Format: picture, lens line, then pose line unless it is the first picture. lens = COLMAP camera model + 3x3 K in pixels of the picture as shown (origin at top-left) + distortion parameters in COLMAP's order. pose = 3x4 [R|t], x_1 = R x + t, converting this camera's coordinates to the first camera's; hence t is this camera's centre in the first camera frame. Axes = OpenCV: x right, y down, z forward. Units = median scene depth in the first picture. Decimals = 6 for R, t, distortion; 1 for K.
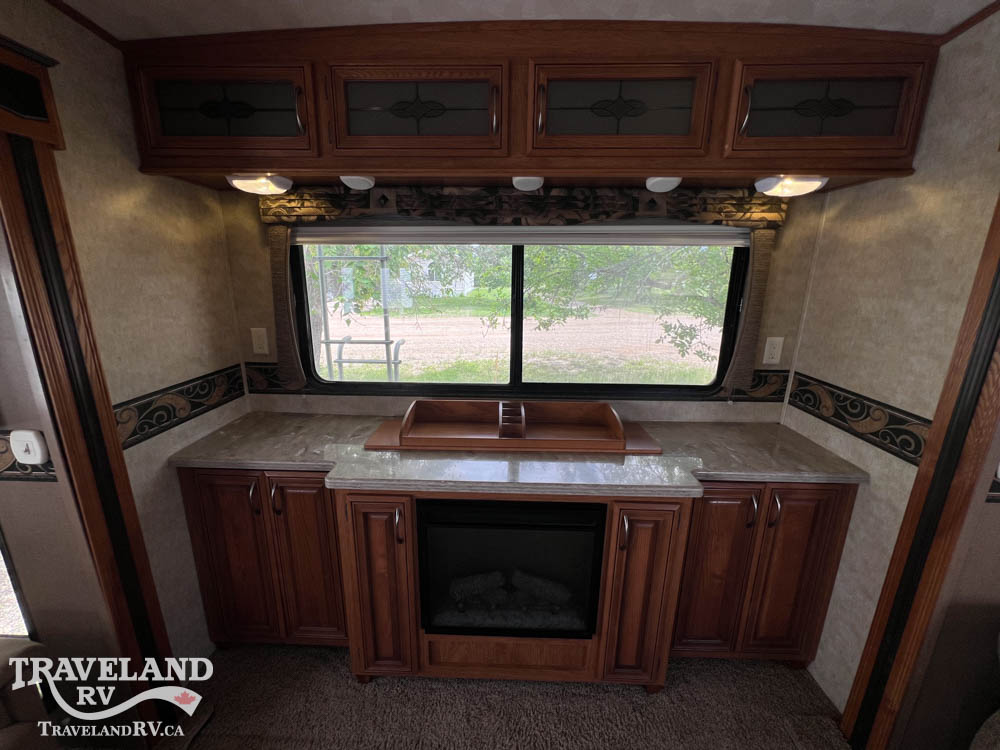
lens RADIAL K [[400.1, 0, 497.0], [0, 400.1, 374.6], [0, 0, 1]] dist [-0.002704, 0.000227]
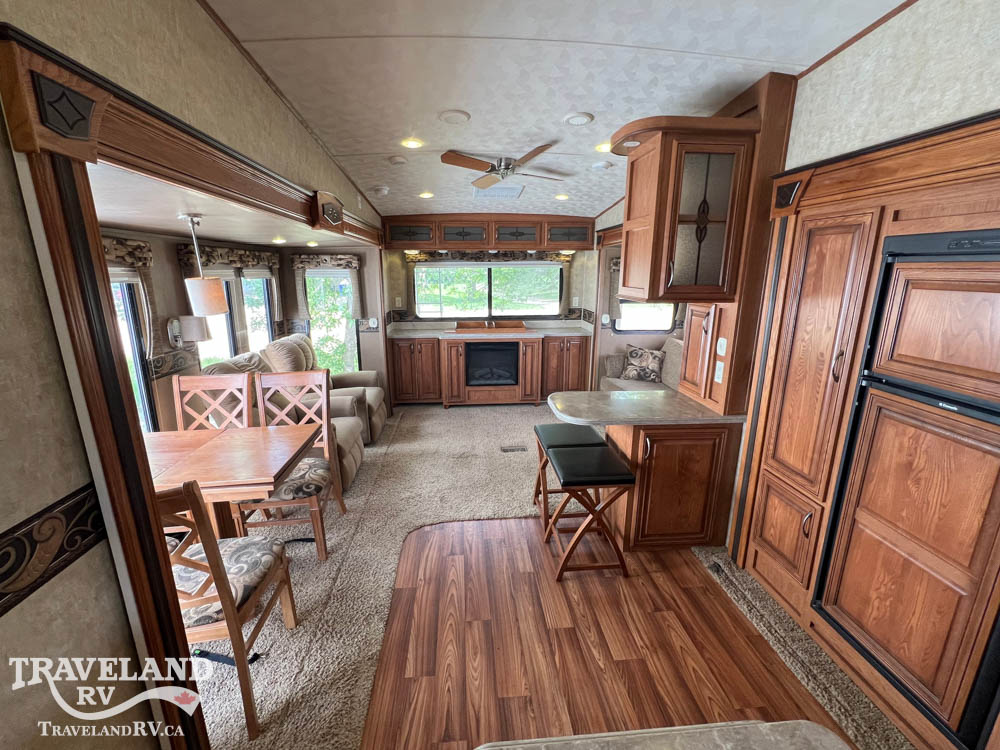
lens RADIAL K [[428.7, 0, 495.6], [0, 428.7, 374.9], [0, 0, 1]] dist [0.000348, -0.000691]
pose [[0.993392, -0.037838, 0.108358, -0.335020], [0.038306, 0.999264, -0.002237, 0.582654], [-0.108193, 0.006373, 0.994109, -2.614560]]
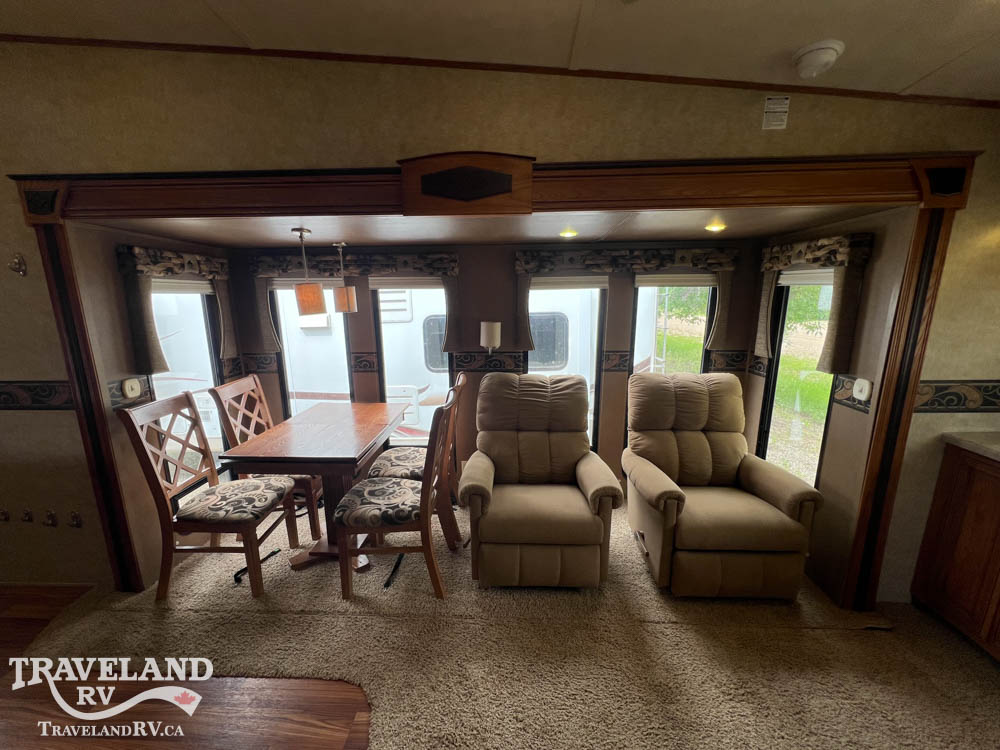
lens RADIAL K [[400.1, 0, 496.7], [0, 400.1, 375.2], [0, 0, 1]] dist [-0.002704, 0.000227]
pose [[-0.013685, 0.199180, -0.979867, 0.405728], [-0.229725, 0.953119, 0.196951, 0.110652], [0.973159, 0.227795, 0.032713, -0.468088]]
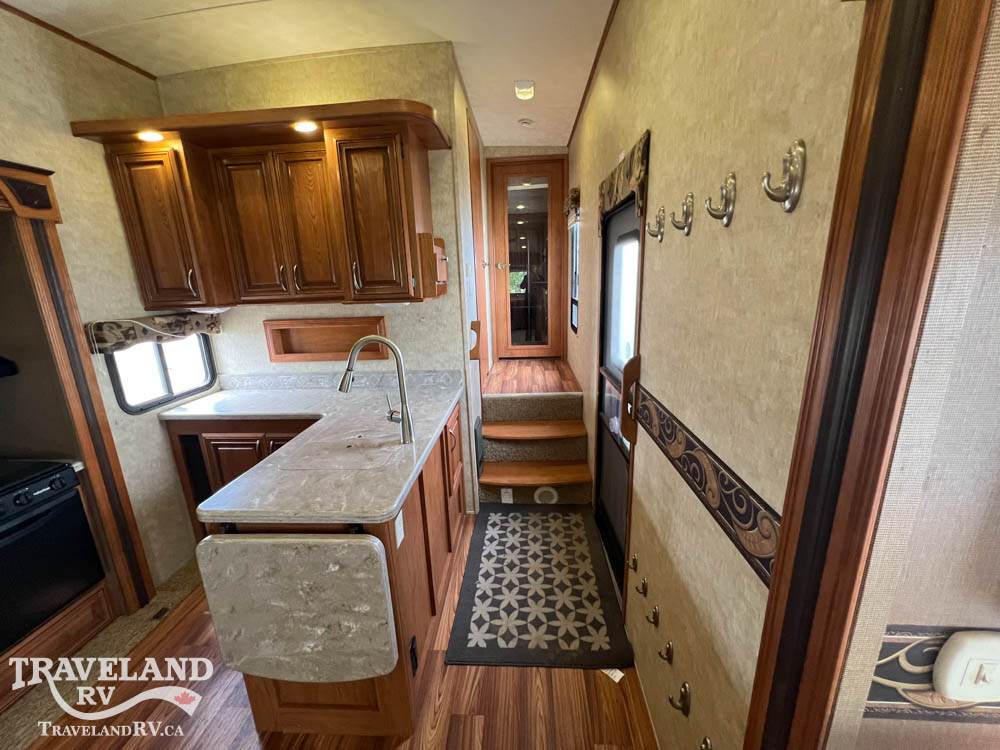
lens RADIAL K [[400.1, 0, 495.0], [0, 400.1, 374.6], [0, 0, 1]] dist [-0.002704, 0.000227]
pose [[-0.998856, 0.017265, 0.044593, -0.614673], [0.036225, 0.881952, 0.469945, 0.354338], [-0.031215, 0.471022, -0.881569, -1.527248]]
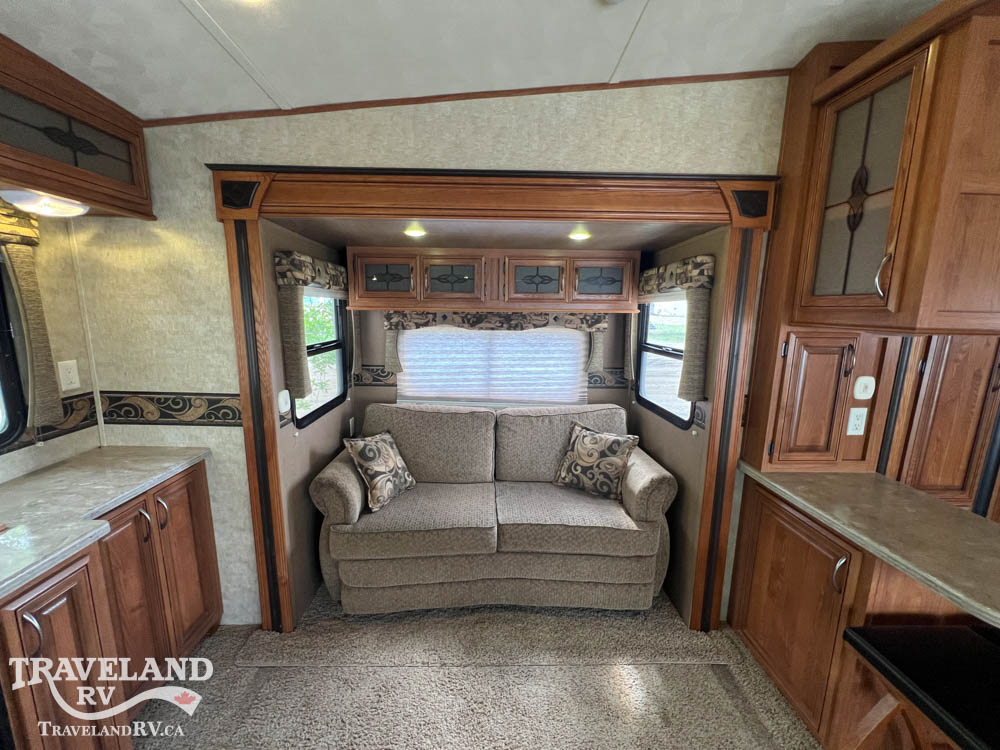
lens RADIAL K [[400.1, 0, 496.1], [0, 400.1, 374.7], [0, 0, 1]] dist [-0.002704, 0.000227]
pose [[-0.055268, -0.181477, 0.981841, -0.348625], [0.229312, 0.954752, 0.189378, -0.010870], [-0.971783, 0.235614, -0.011152, 0.046659]]
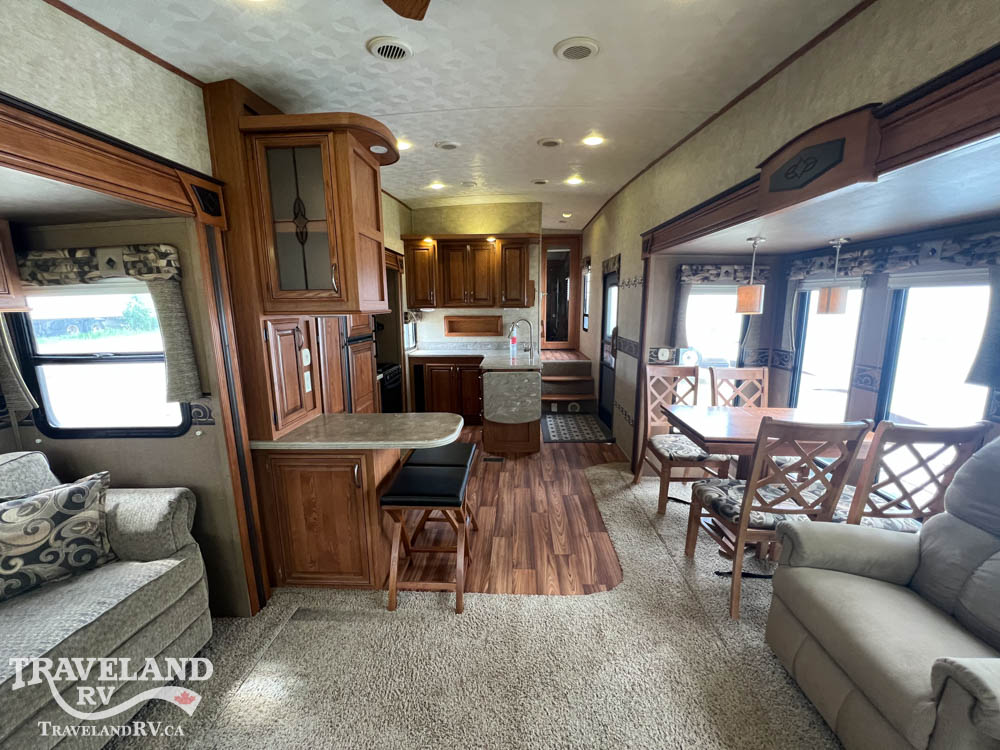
lens RADIAL K [[400.1, 0, 495.3], [0, 400.1, 374.6], [0, 0, 1]] dist [-0.002704, 0.000227]
pose [[-0.999768, -0.003892, 0.021168, -0.072327], [0.005129, 0.912099, 0.409937, -0.108412], [-0.020903, 0.409951, -0.911868, 0.505570]]
